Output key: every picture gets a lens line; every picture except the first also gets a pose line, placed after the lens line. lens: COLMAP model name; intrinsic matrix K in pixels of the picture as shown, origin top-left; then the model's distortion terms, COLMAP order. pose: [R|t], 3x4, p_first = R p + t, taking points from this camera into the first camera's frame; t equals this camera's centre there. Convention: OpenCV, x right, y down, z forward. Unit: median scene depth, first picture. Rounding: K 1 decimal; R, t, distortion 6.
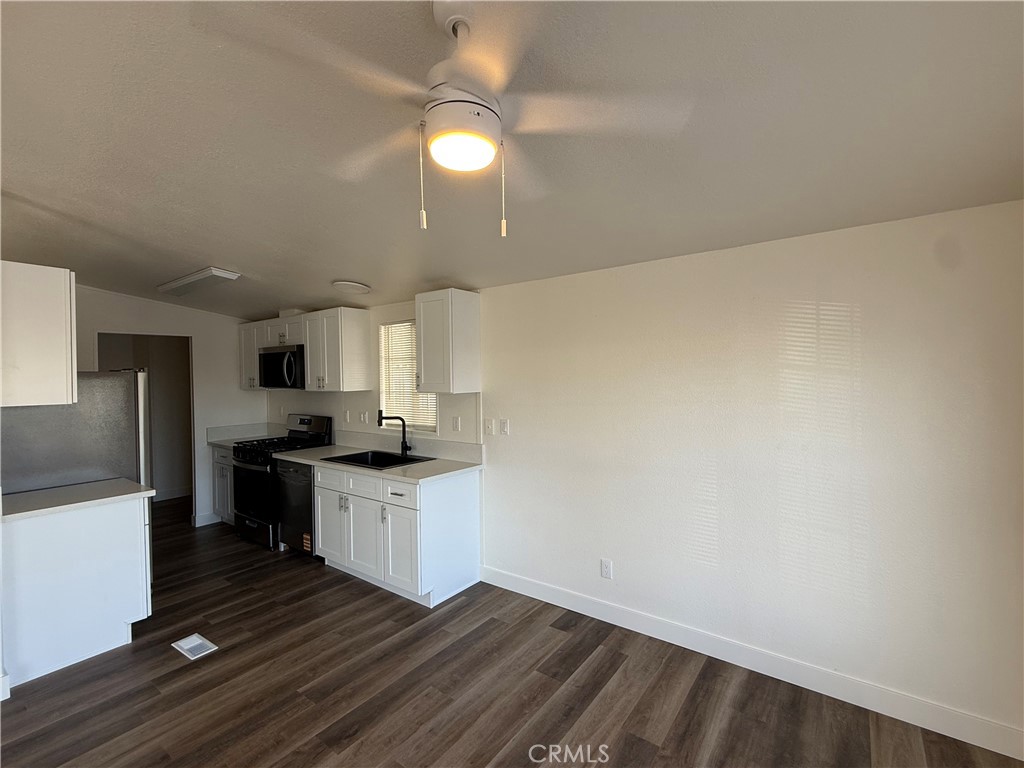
lens RADIAL K [[460.9, 0, 516.4], [0, 460.9, 381.5], [0, 0, 1]] dist [-0.001613, 0.000359]
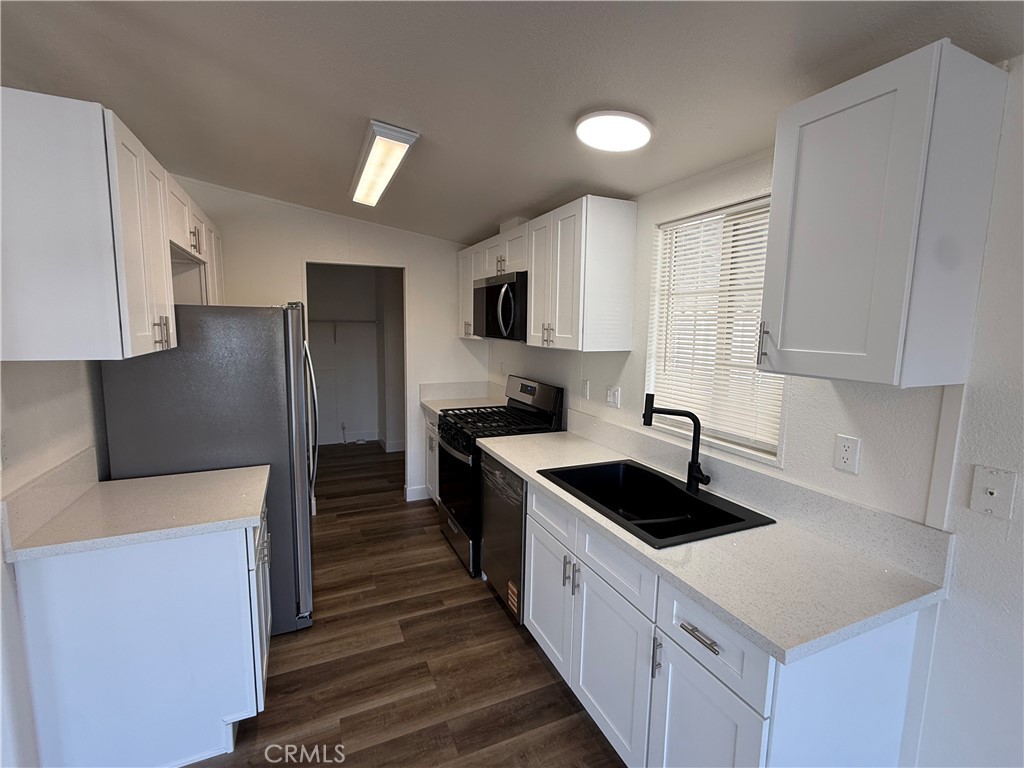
lens RADIAL K [[459.9, 0, 514.7], [0, 459.9, 380.2], [0, 0, 1]] dist [-0.001154, -0.000087]
pose [[0.872858, 0.088924, -0.479804, -0.181659], [-0.037343, 0.992545, 0.116017, -0.005880], [0.486544, -0.083349, 0.869671, 0.483247]]
